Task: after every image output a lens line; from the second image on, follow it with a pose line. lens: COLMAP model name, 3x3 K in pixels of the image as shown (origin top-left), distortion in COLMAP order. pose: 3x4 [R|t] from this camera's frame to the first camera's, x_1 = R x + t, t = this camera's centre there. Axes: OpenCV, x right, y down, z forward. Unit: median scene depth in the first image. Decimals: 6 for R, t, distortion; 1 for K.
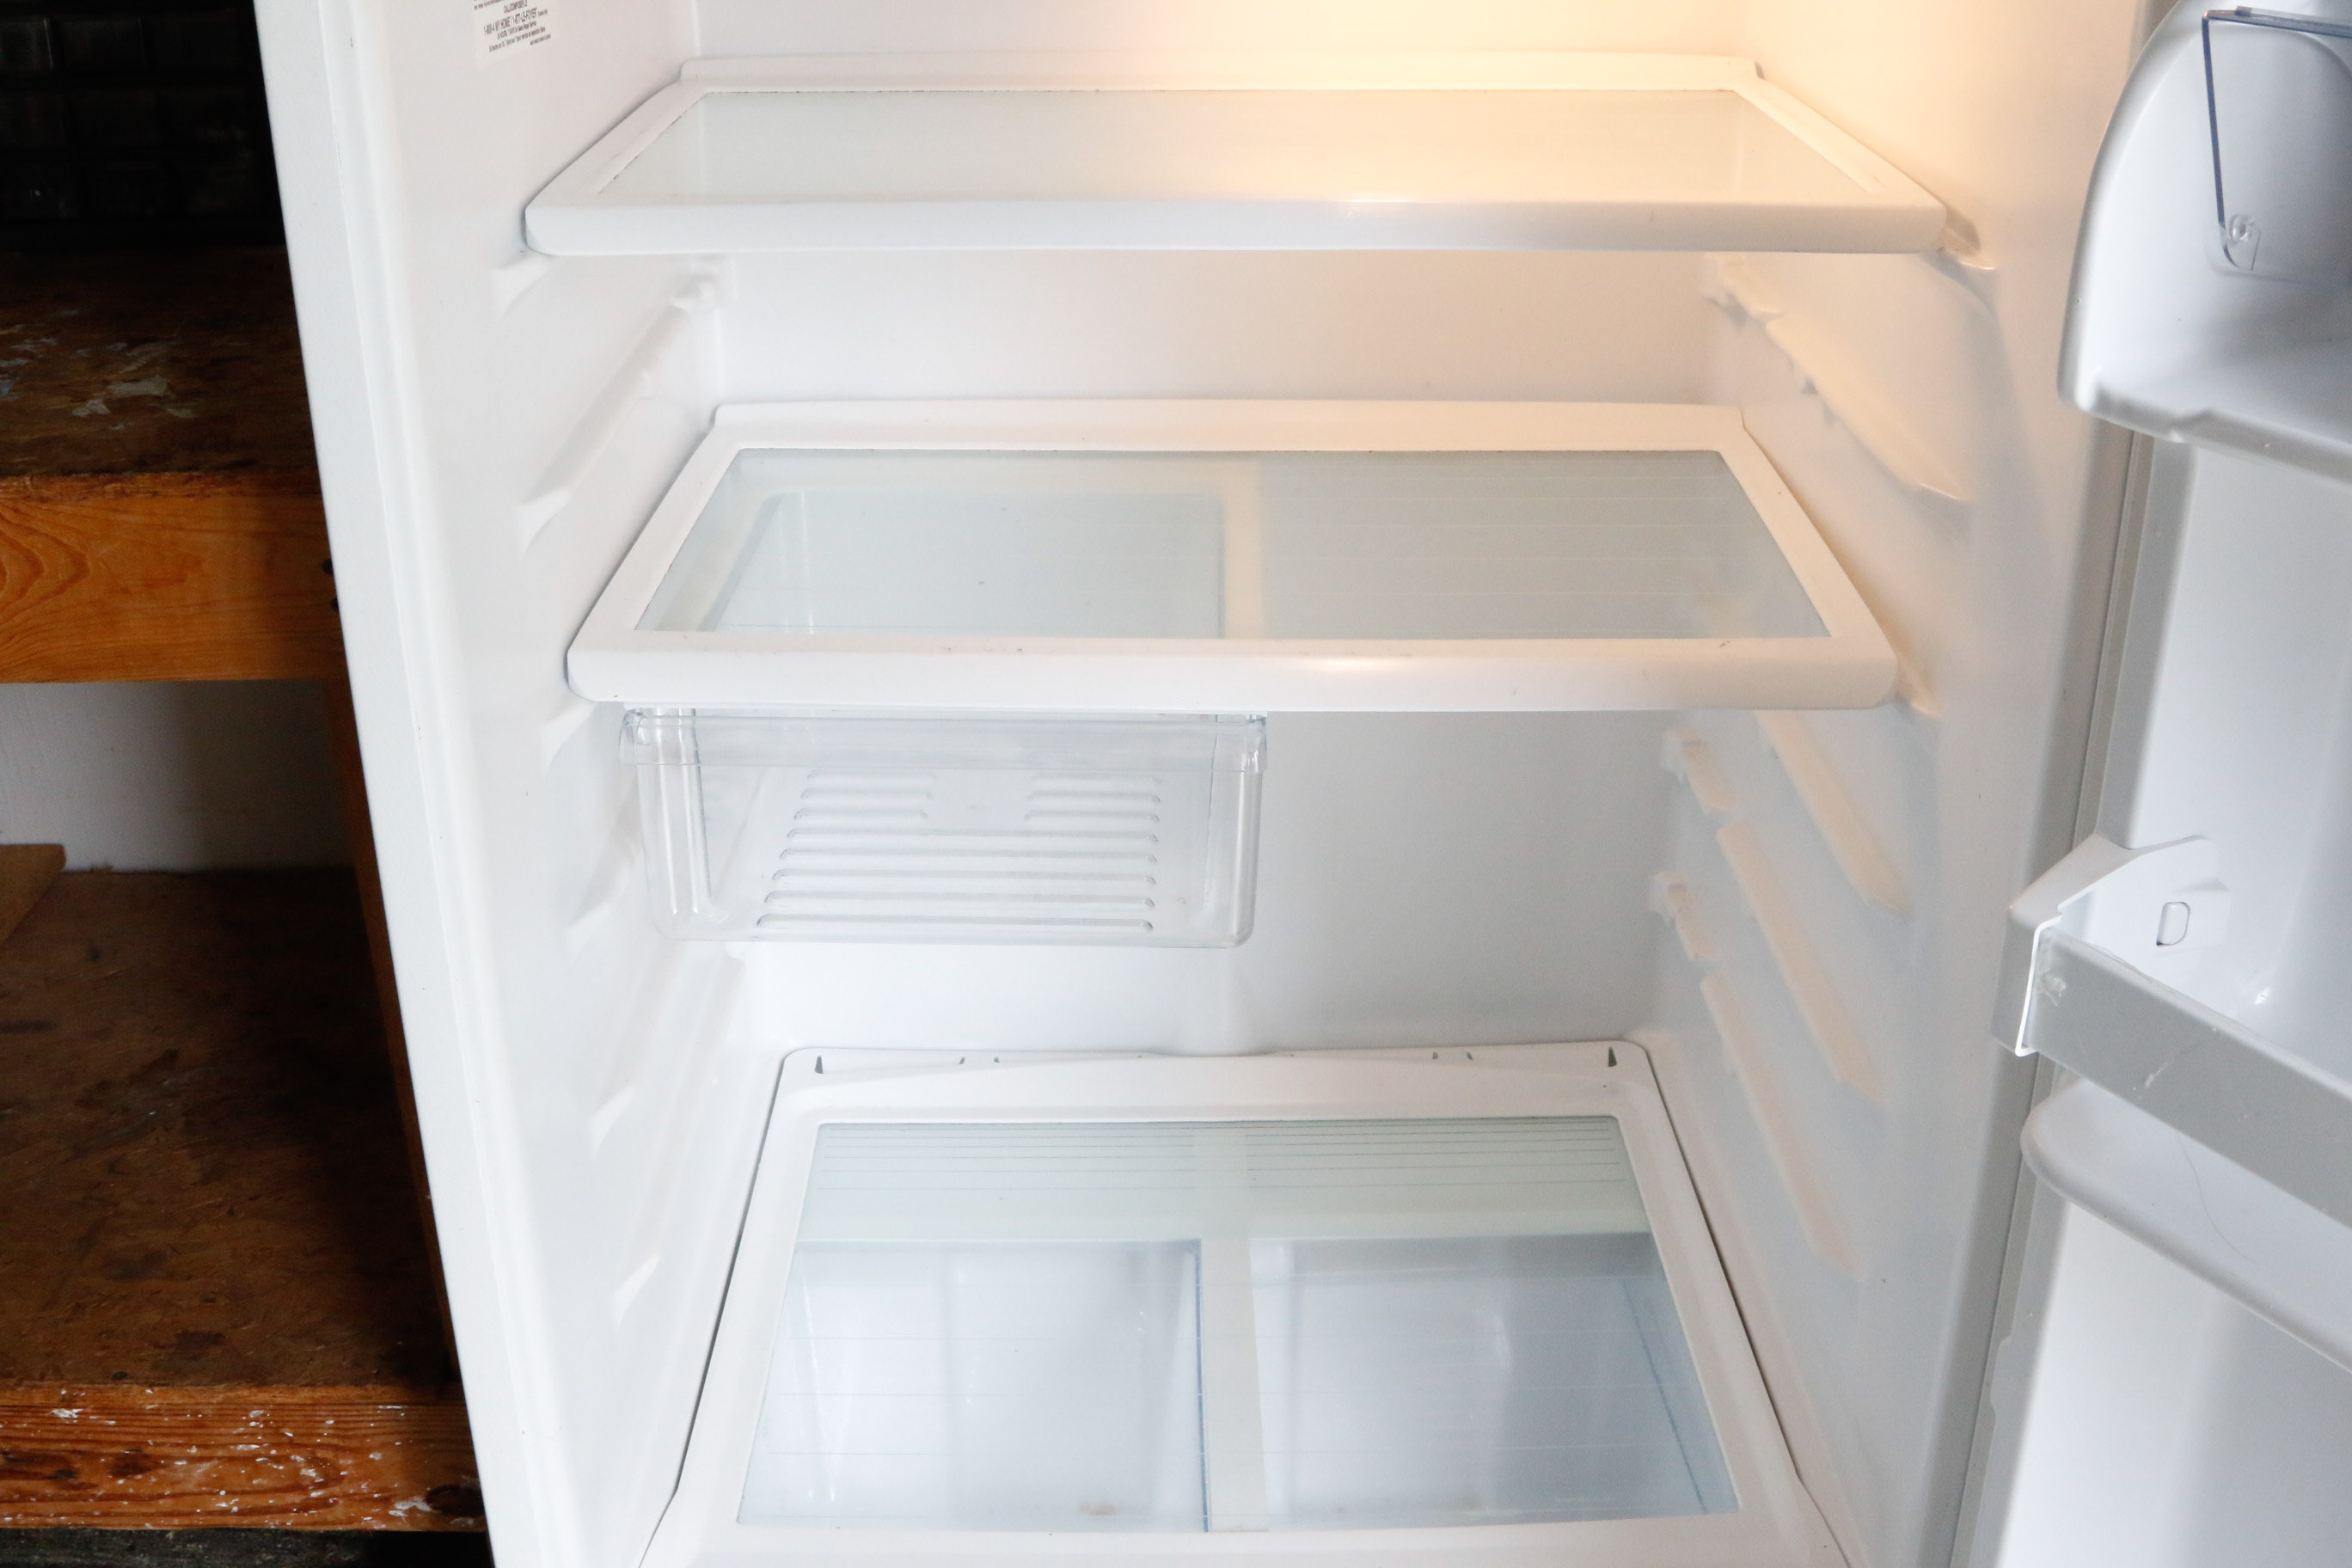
lens RADIAL K [[2547.6, 0, 1186.1], [0, 2547.6, 839.3], [0, 0, 1]] dist [-0.084243, -0.032409]
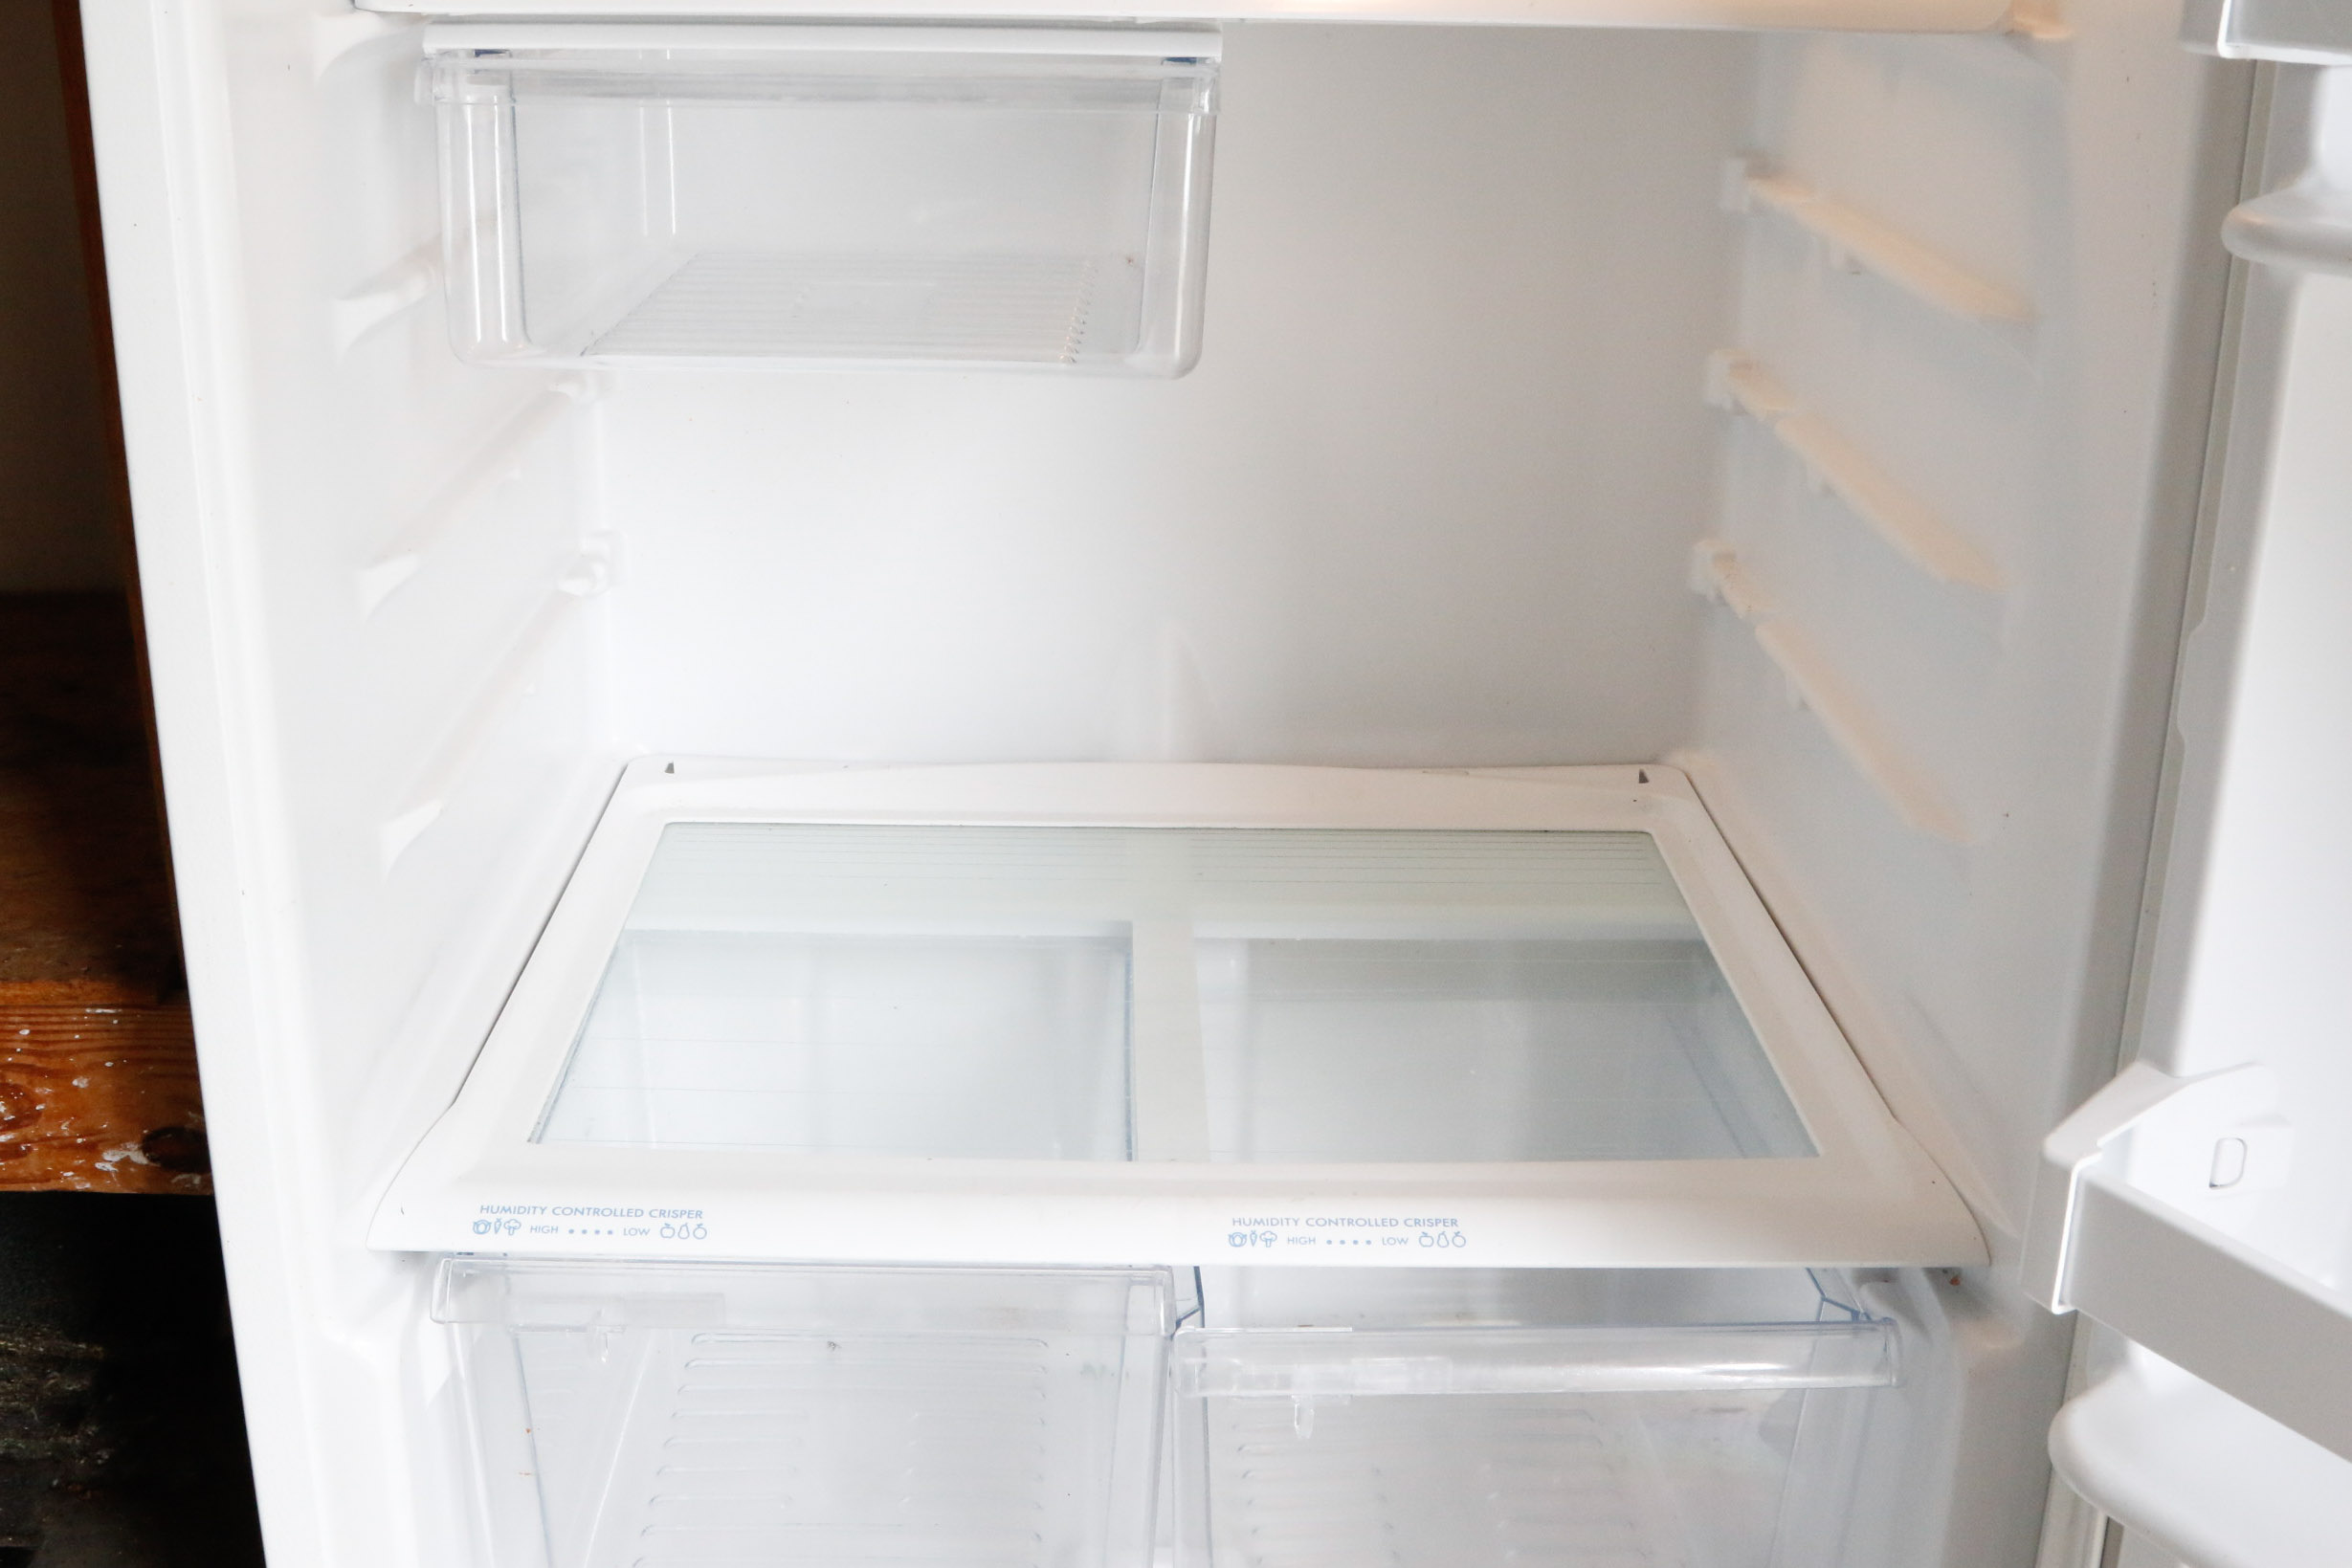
lens RADIAL K [[2804.7, 0, 1057.6], [0, 2804.7, 920.0], [0, 0, 1]] dist [-0.113660, 0.016832]
pose [[0.999564, 0.016515, -0.024496, 0.003995], [-0.018215, 0.997316, -0.070917, 0.248281], [0.023259, 0.071333, 0.997181, 0.136923]]
